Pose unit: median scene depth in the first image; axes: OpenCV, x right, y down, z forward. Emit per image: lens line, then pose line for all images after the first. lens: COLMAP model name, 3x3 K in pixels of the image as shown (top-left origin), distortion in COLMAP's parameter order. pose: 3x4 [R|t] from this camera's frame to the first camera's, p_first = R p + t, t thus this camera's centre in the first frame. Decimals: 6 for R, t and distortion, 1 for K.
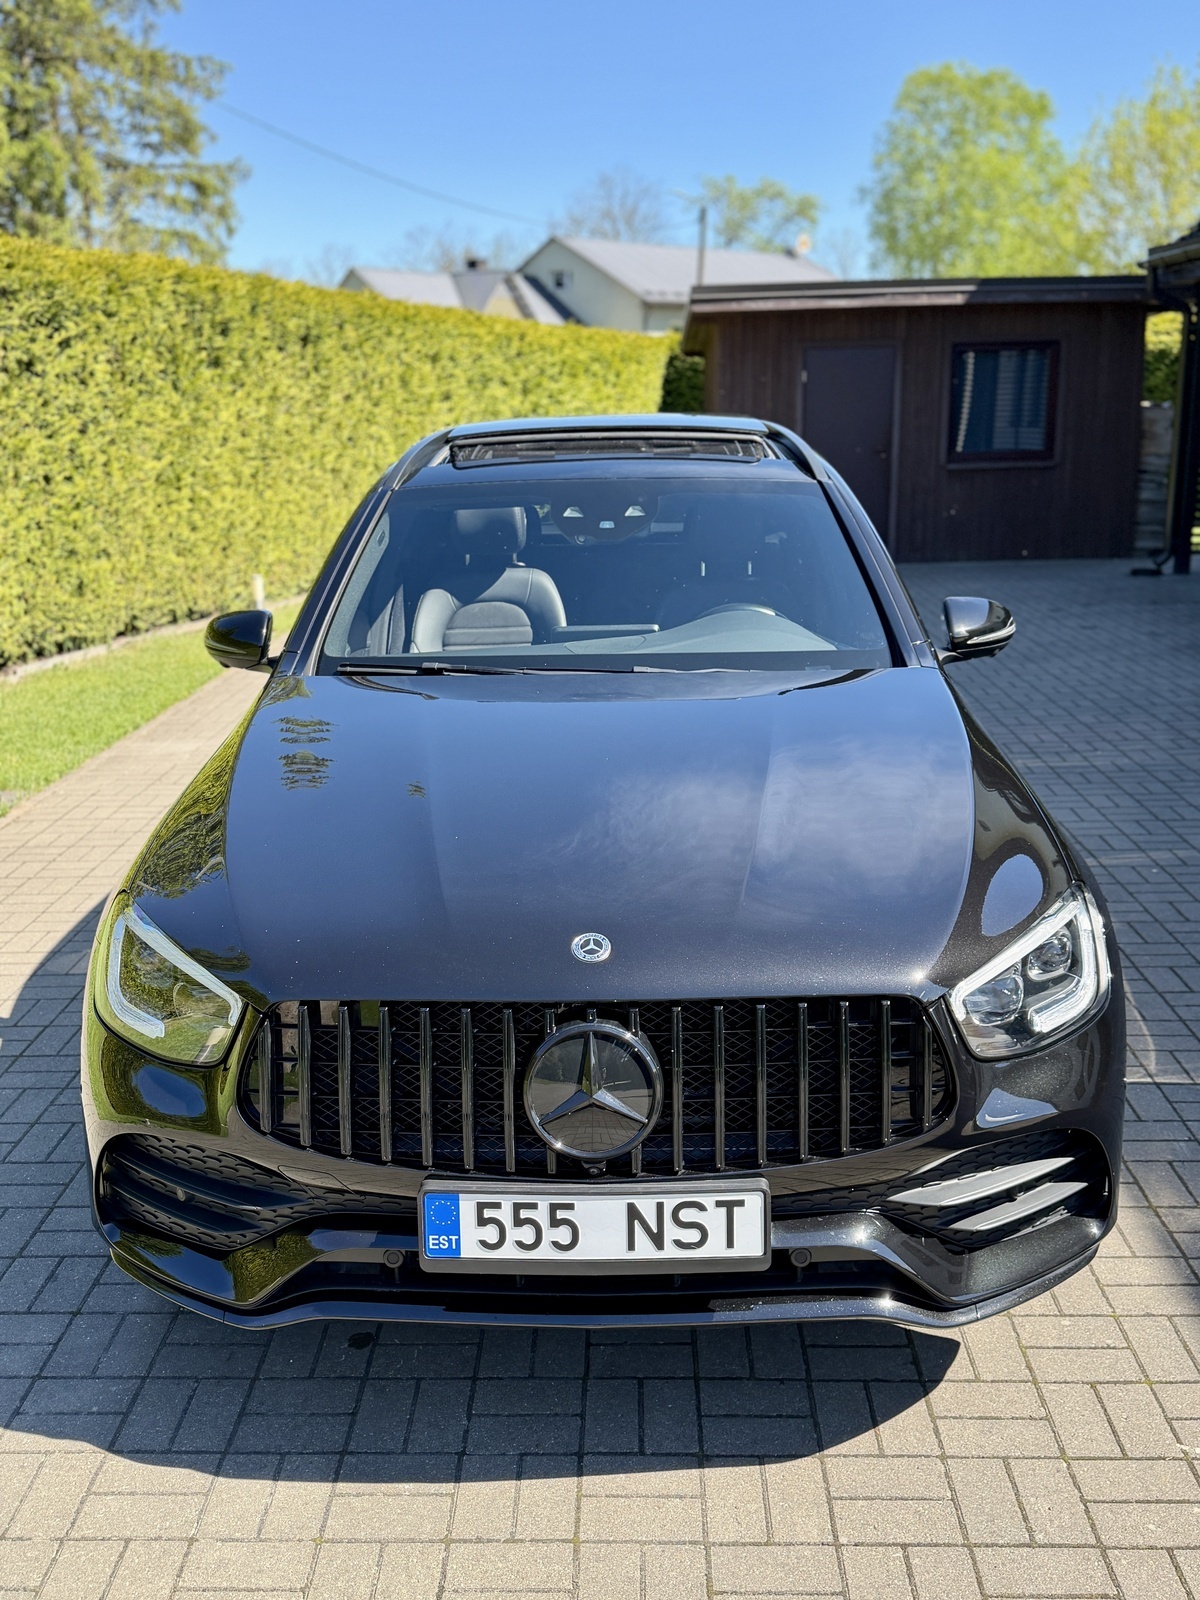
lens RADIAL K [[1522.7, 0, 600.0], [0, 1522.7, 800.0], [0, 0, 1]] dist [0.004836, -0.006756]
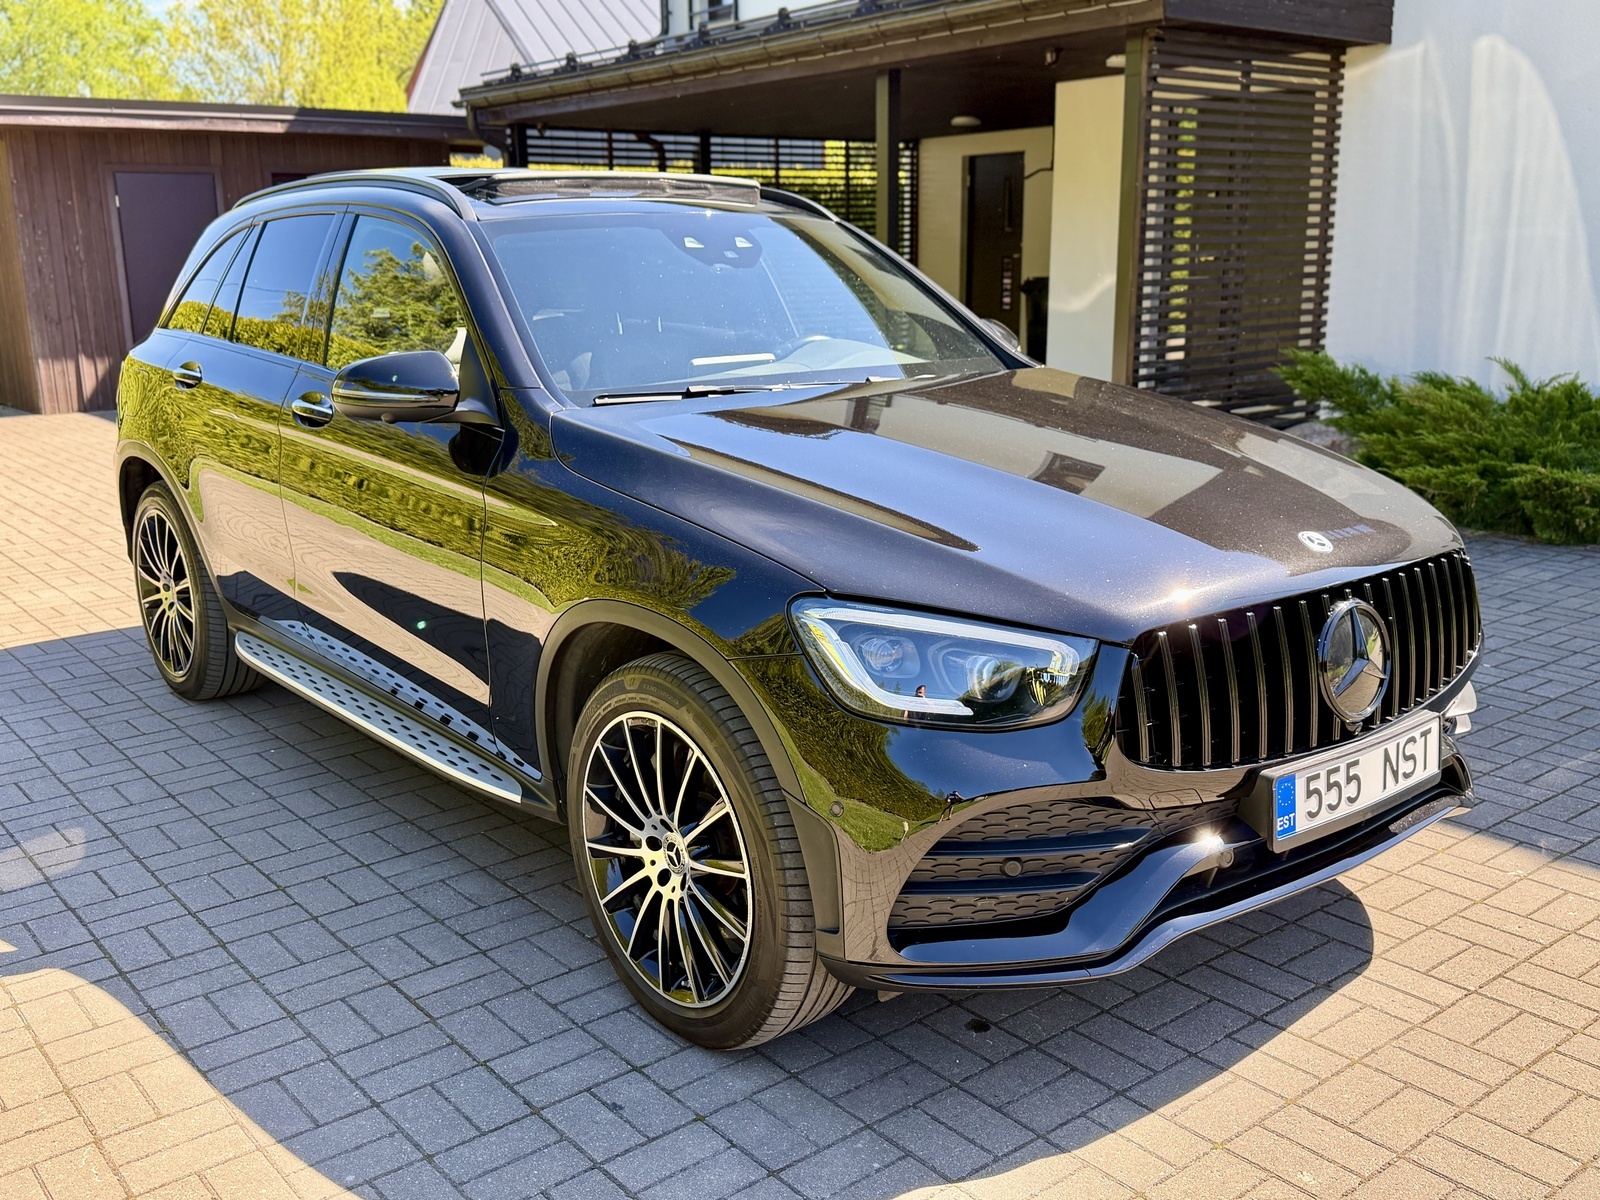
lens RADIAL K [[1497.4, 0, 800.0], [0, 1497.4, 600.0], [0, 0, 1]] dist [-0.006381, -0.009898]
pose [[0.760348, -0.136931, 0.634918, -0.999094], [0.159798, 0.986916, 0.021479, 0.051065], [-0.629552, 0.085127, 0.772281, 0.362598]]
